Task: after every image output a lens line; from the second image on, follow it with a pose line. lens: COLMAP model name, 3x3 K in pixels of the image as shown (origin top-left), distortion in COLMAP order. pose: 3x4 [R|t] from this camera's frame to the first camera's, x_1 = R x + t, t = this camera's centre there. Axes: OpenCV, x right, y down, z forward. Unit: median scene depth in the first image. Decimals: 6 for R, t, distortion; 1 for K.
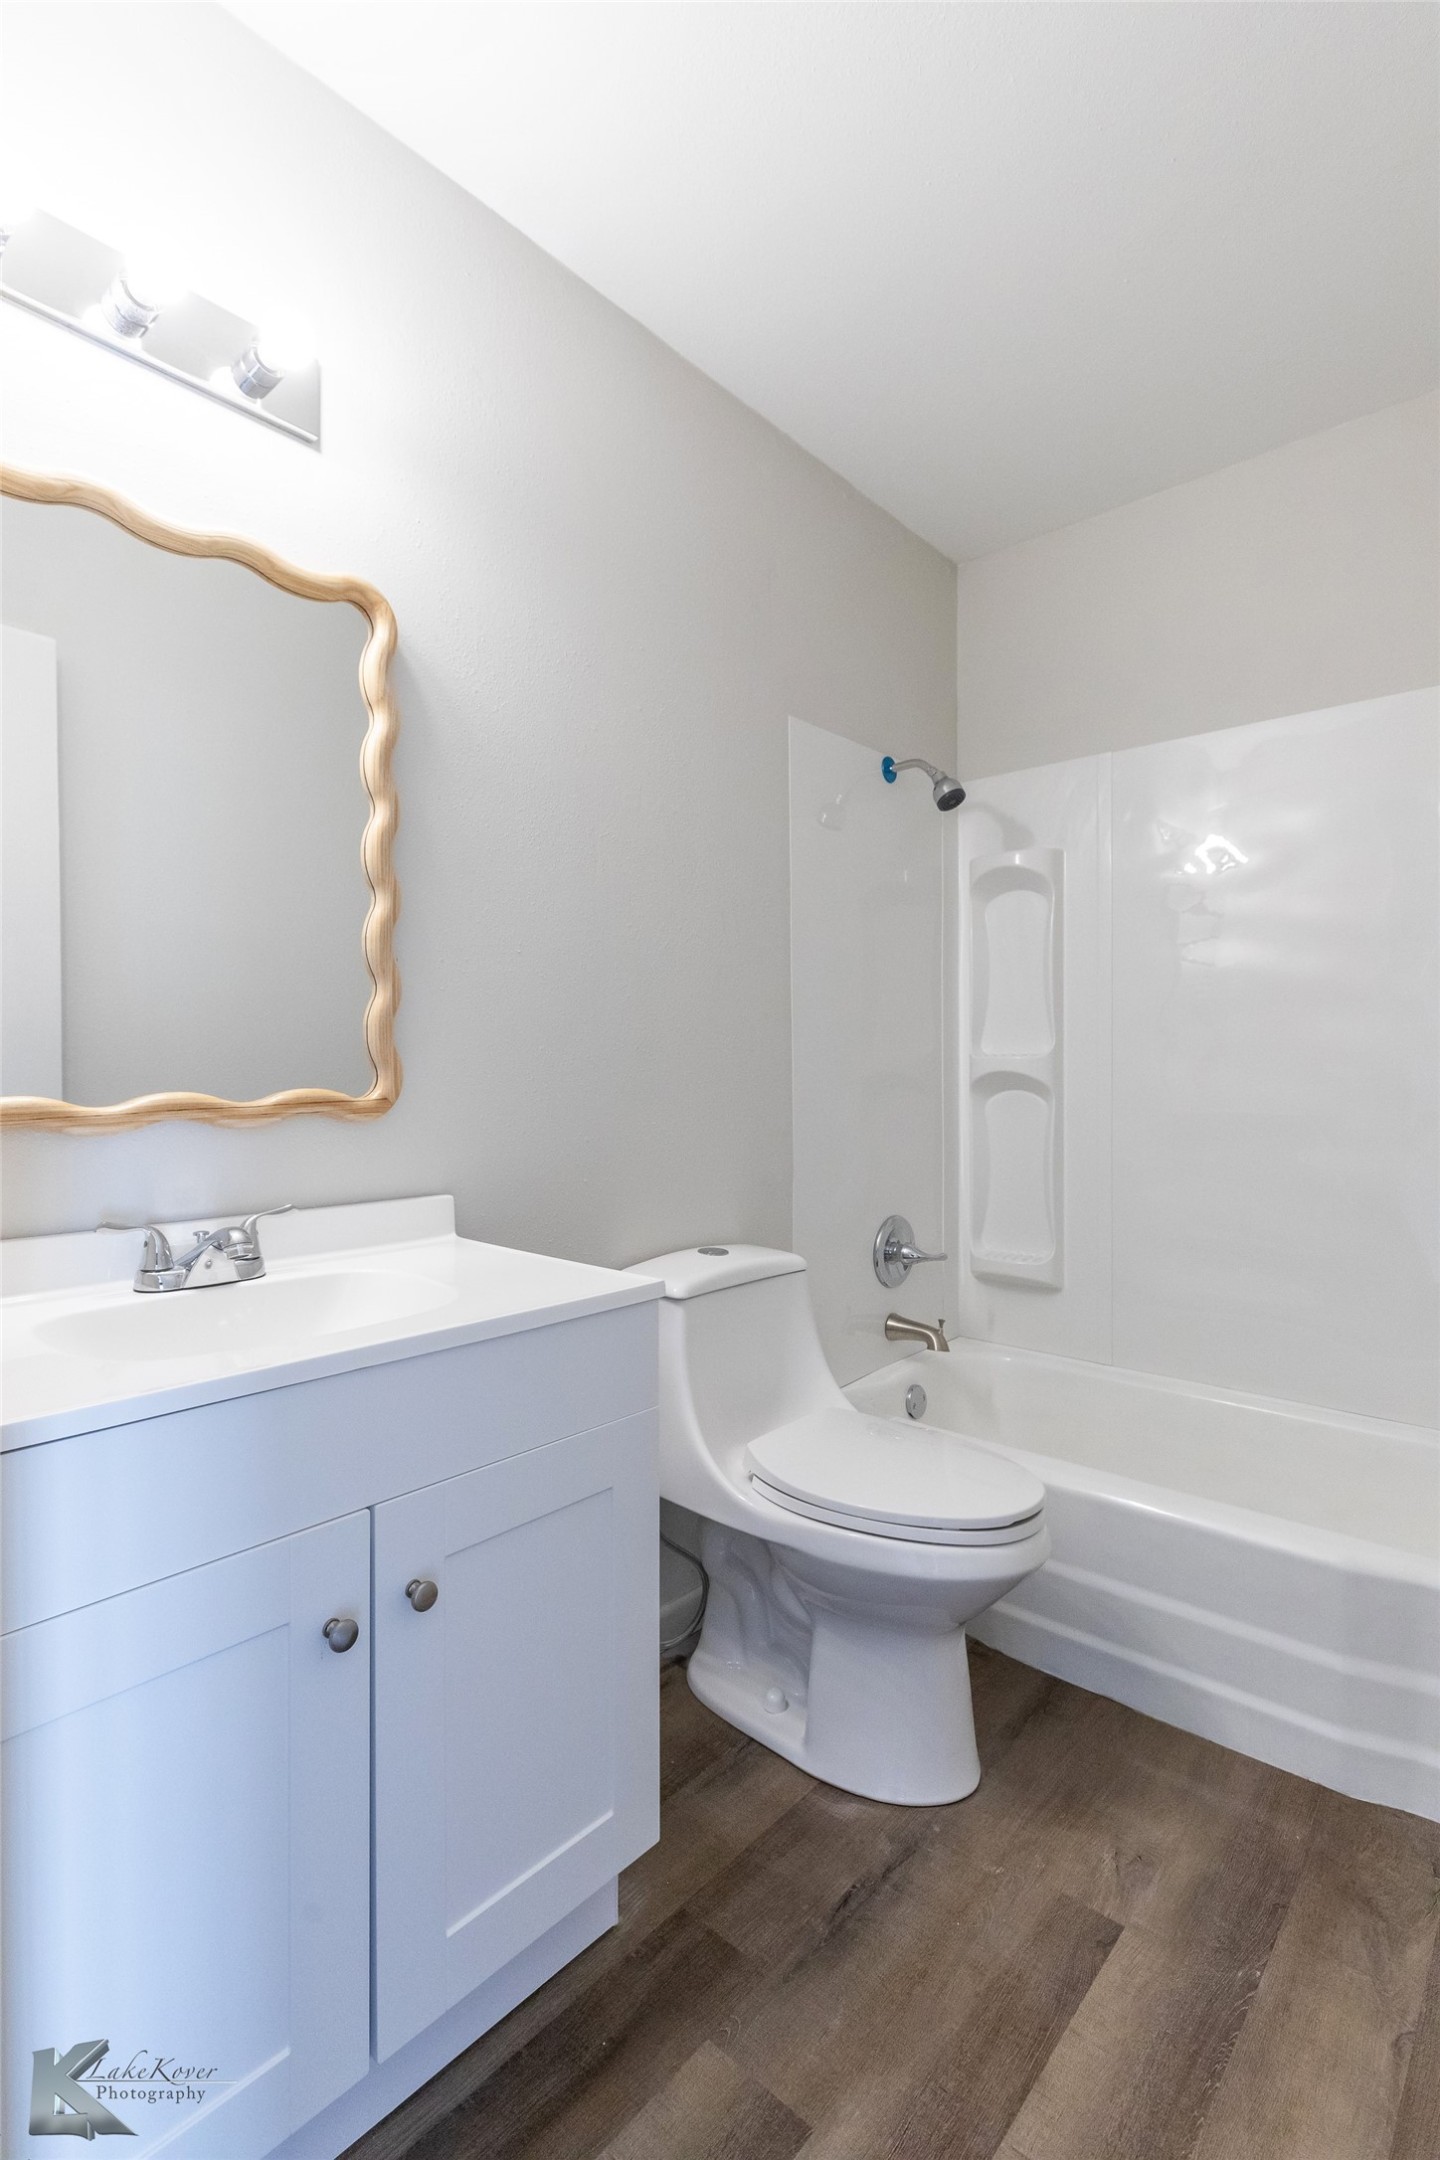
lens RADIAL K [[982.5, 0, 693.4], [0, 982.5, 1060.6], [0, 0, 1]] dist [0.009525, -0.001297]
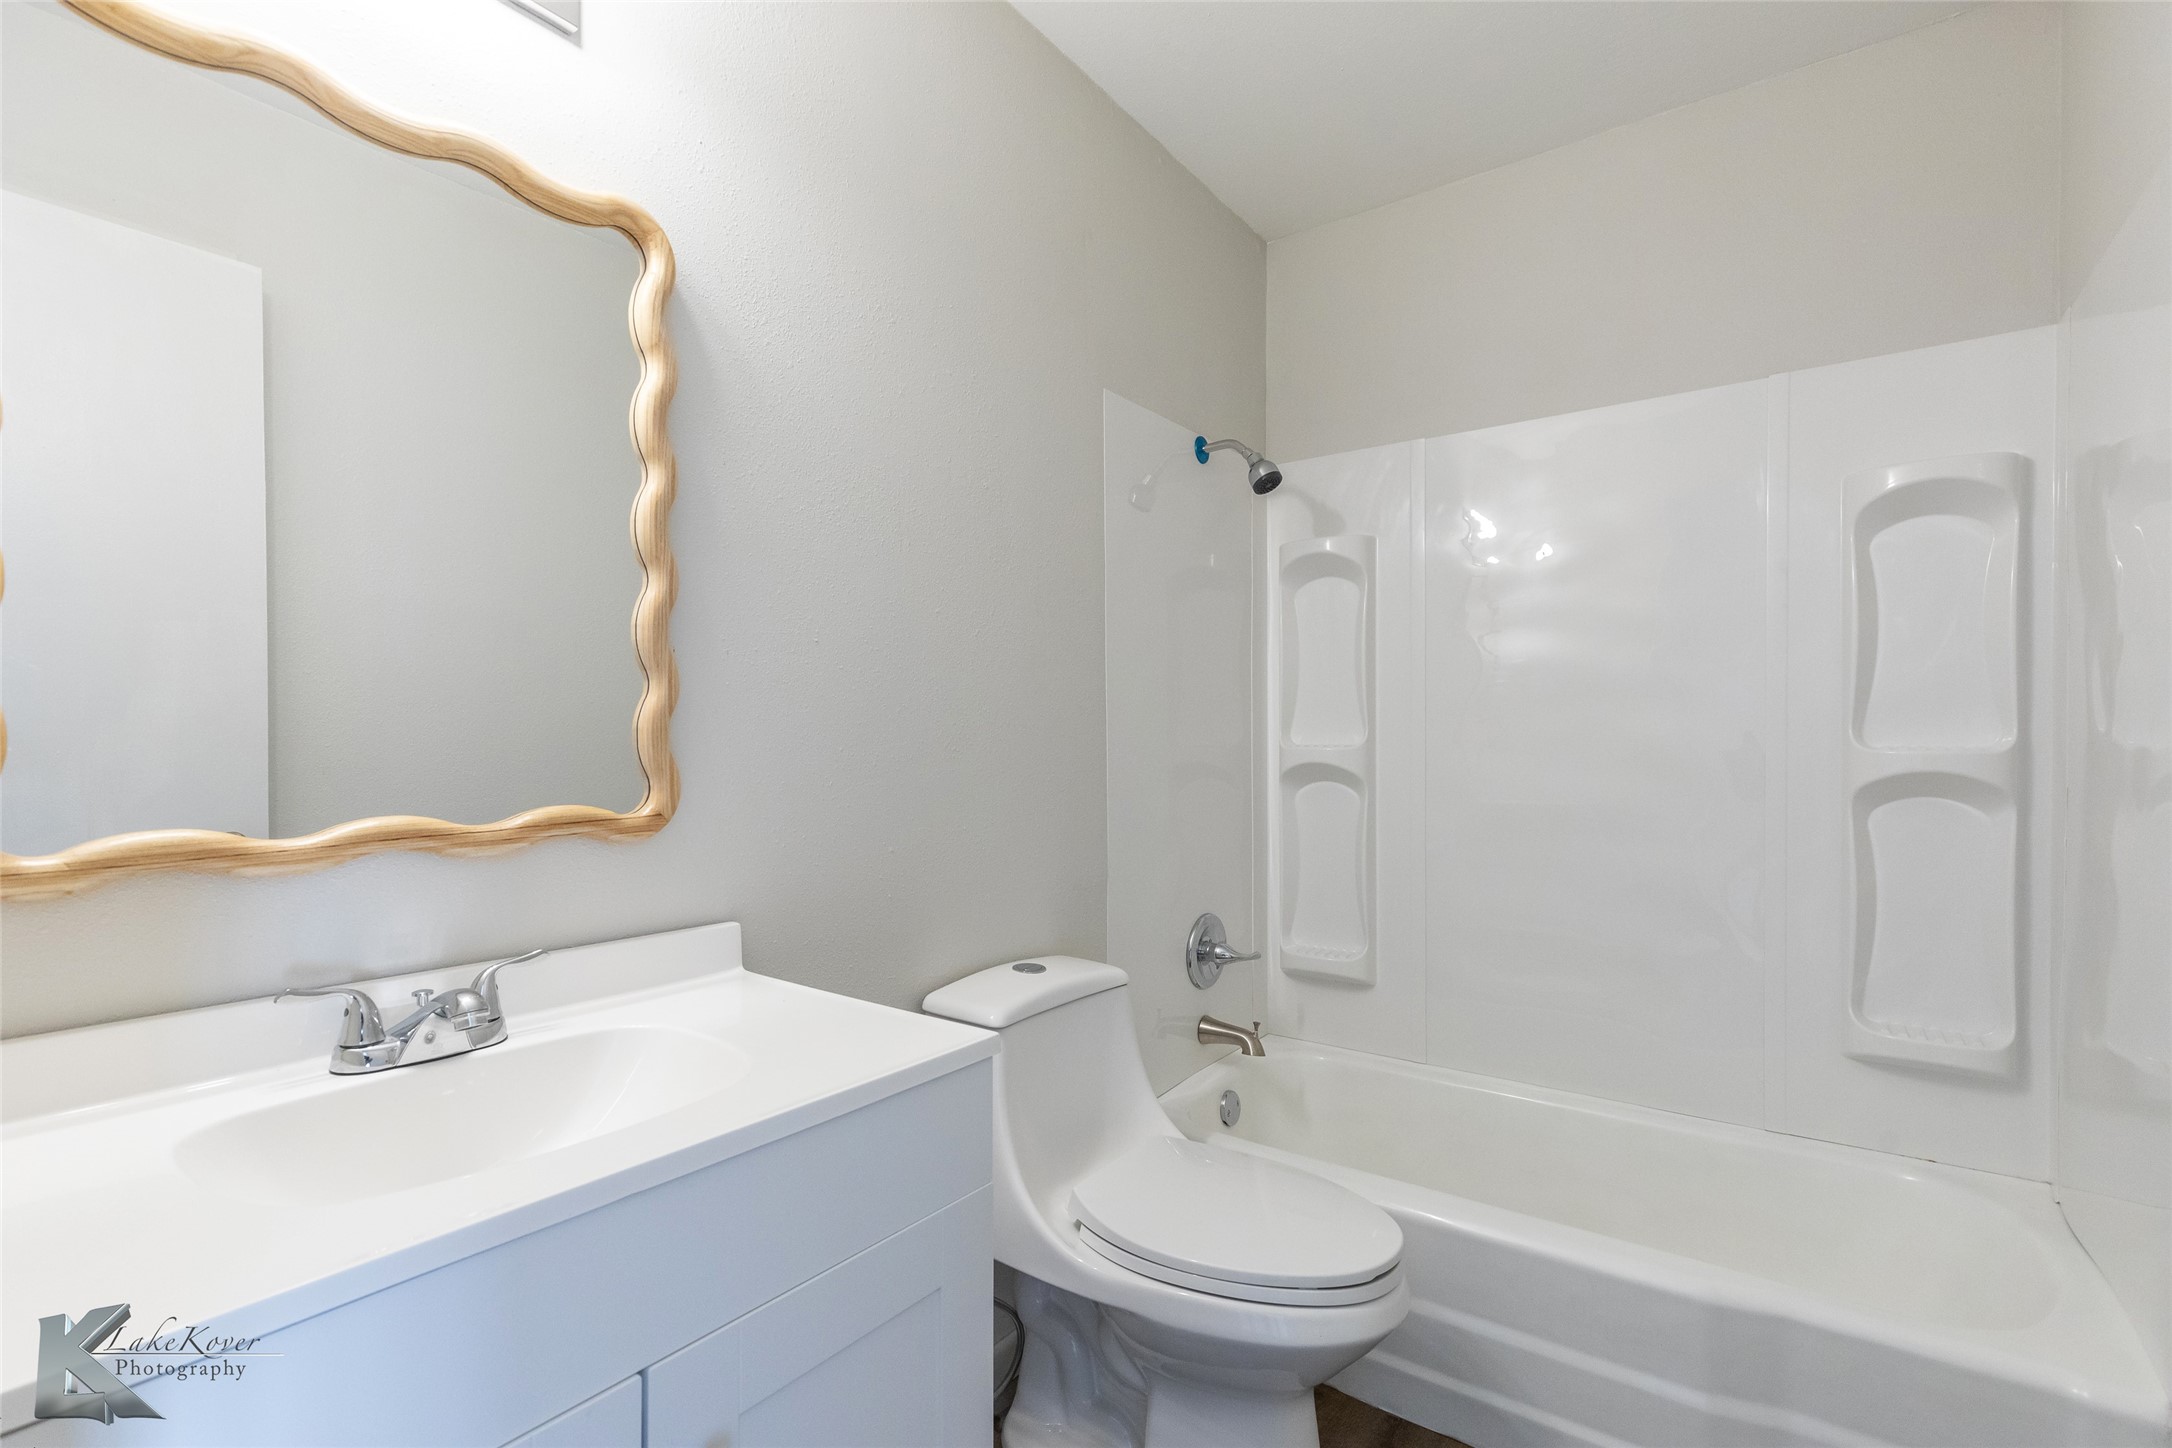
lens RADIAL K [[988.0, 0, 1080.0], [0, 988.0, 734.4], [0, 0, 1]] dist [0.009525, -0.001297]
pose [[0.994664, 0.001130, 0.103164, -0.035401], [-0.000572, 0.999985, -0.005443, -0.022956], [-0.103169, 0.005355, 0.994649, 0.098662]]
